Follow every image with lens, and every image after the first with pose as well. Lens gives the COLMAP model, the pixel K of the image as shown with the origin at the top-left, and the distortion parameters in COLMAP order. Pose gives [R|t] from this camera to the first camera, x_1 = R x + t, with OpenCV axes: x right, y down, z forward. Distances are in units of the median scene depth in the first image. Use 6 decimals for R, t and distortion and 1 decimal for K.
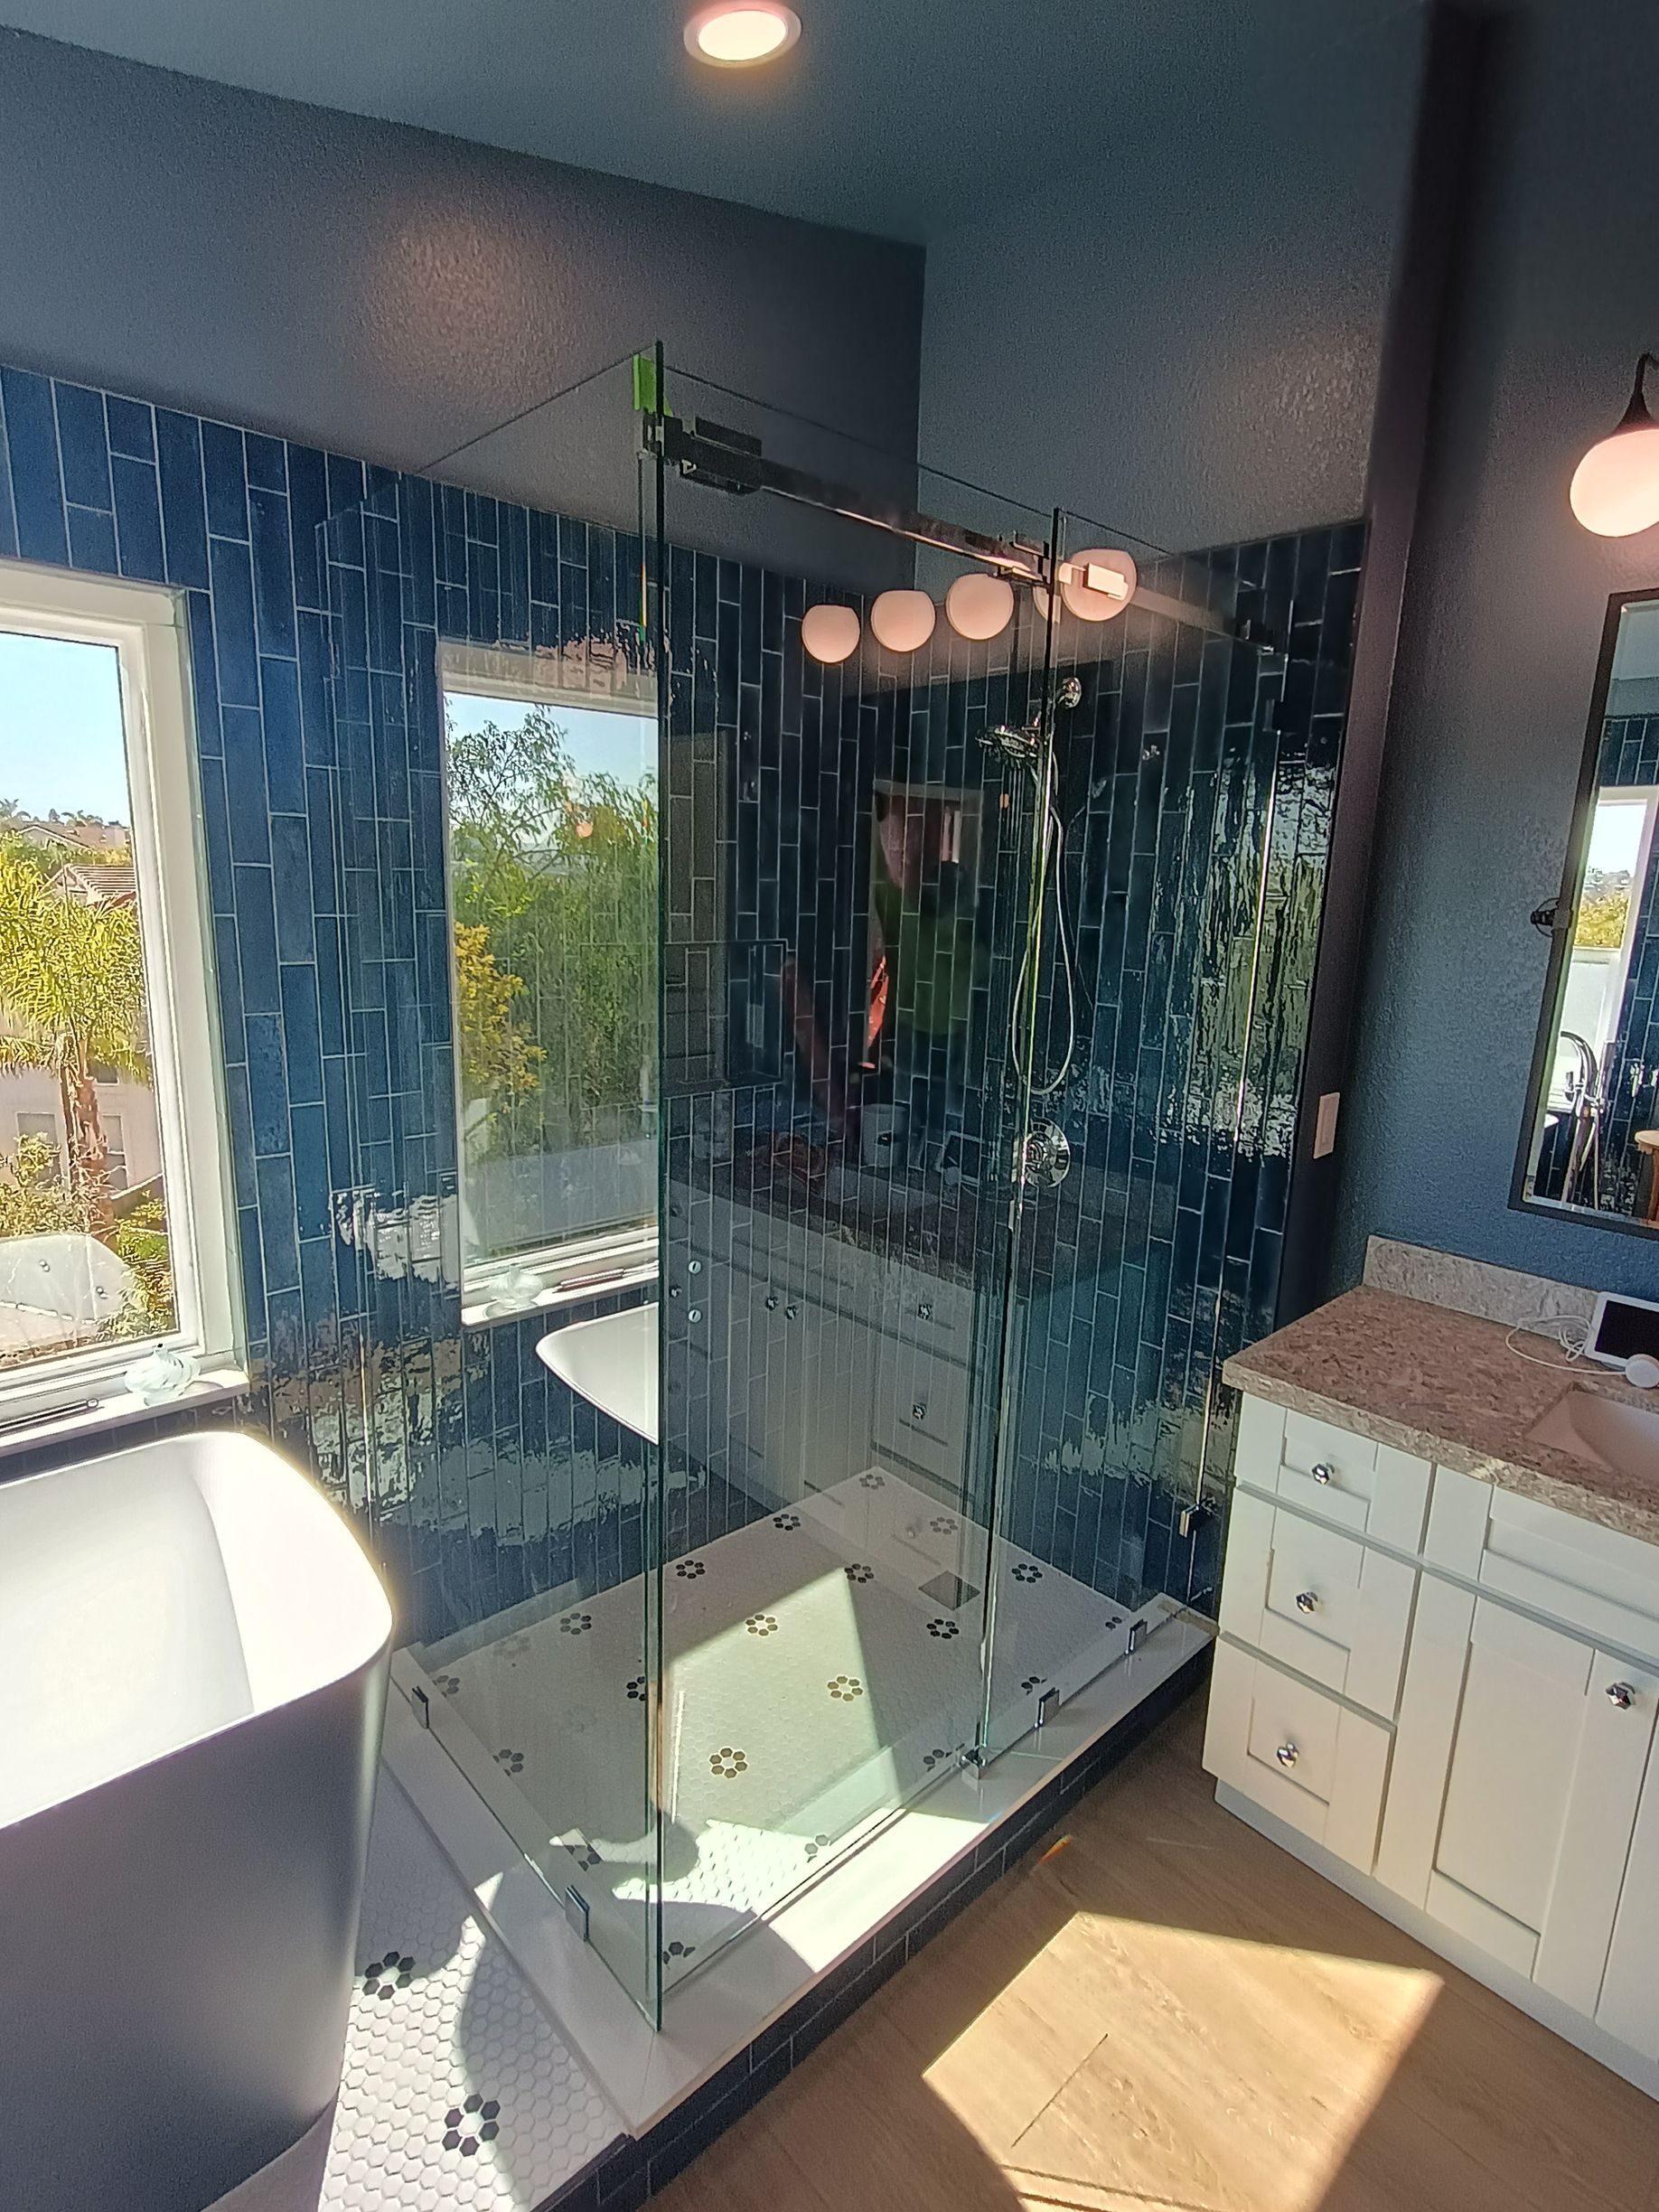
lens RADIAL K [[1119.7, 0, 838.9], [0, 1119.7, 1095.5], [0, 0, 1]] dist [-0.000615, -0.002723]
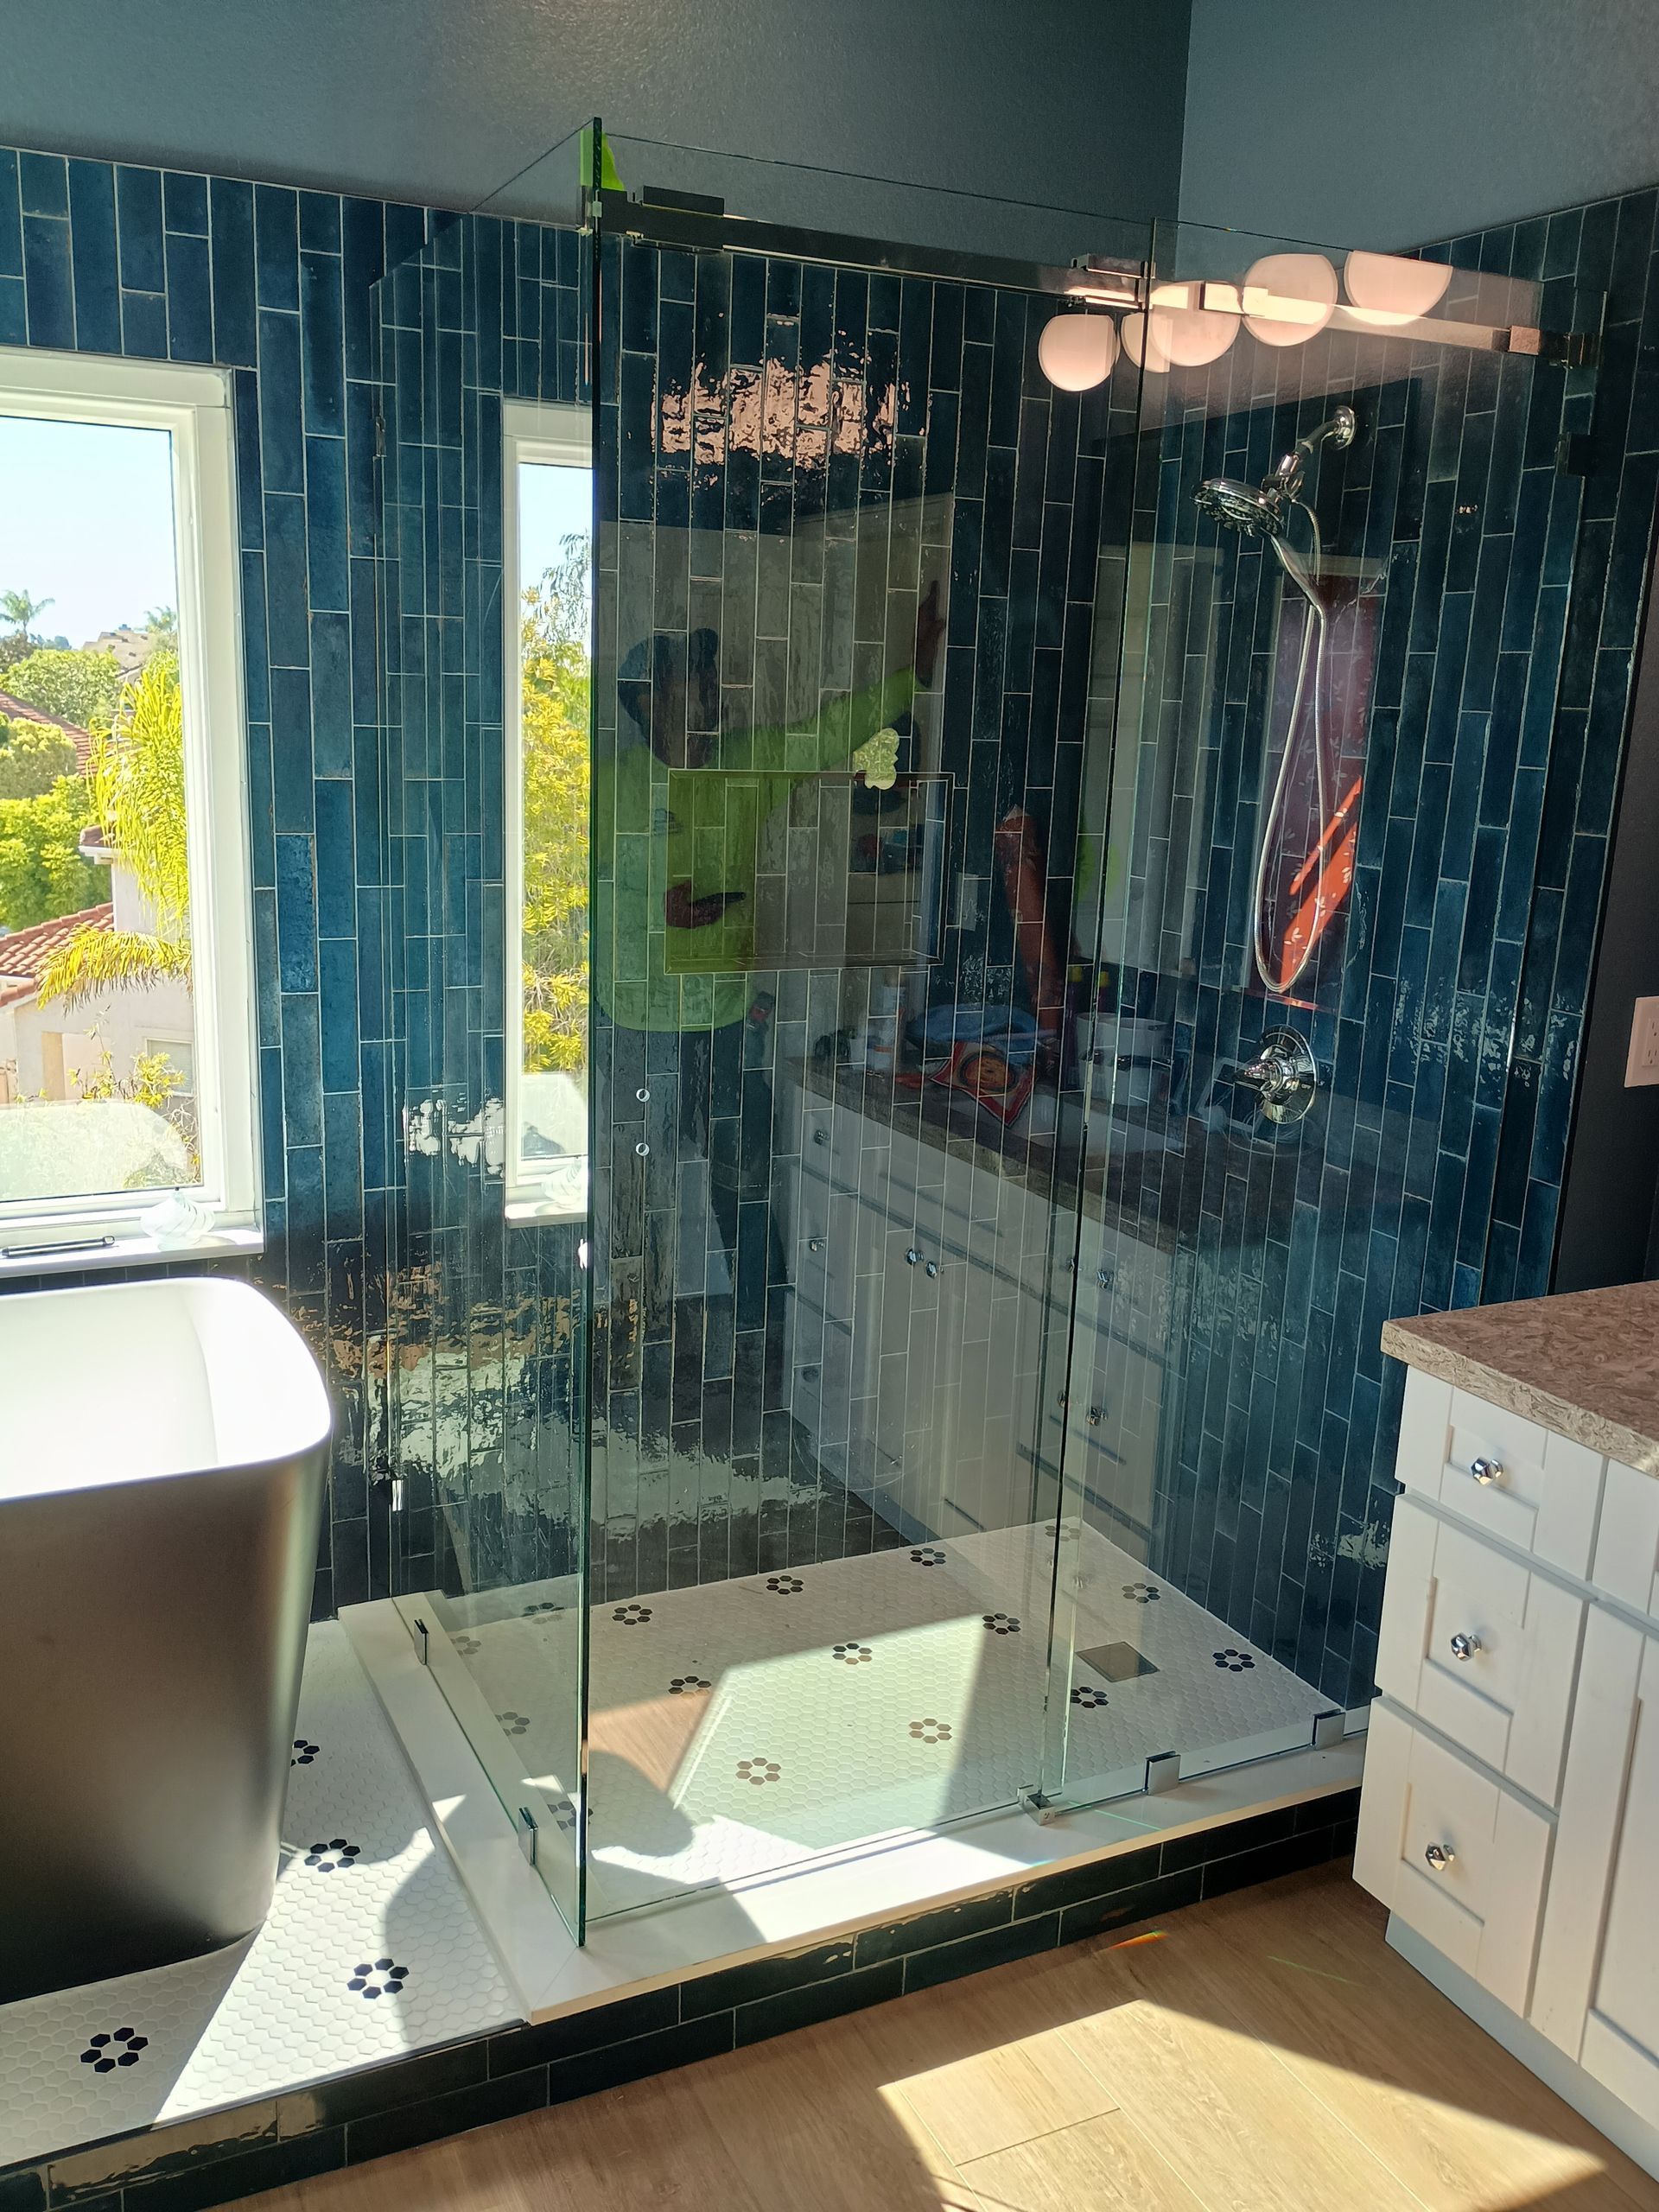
lens RADIAL K [[1853.9, 0, 821.0], [0, 1853.9, 1117.1], [0, 0, 1]] dist [0.027596, -0.066910]
pose [[0.955406, 0.065059, -0.288039, 0.333126], [-0.060674, 0.997866, 0.024136, 0.092143], [0.288995, -0.005583, 0.957314, -0.309382]]
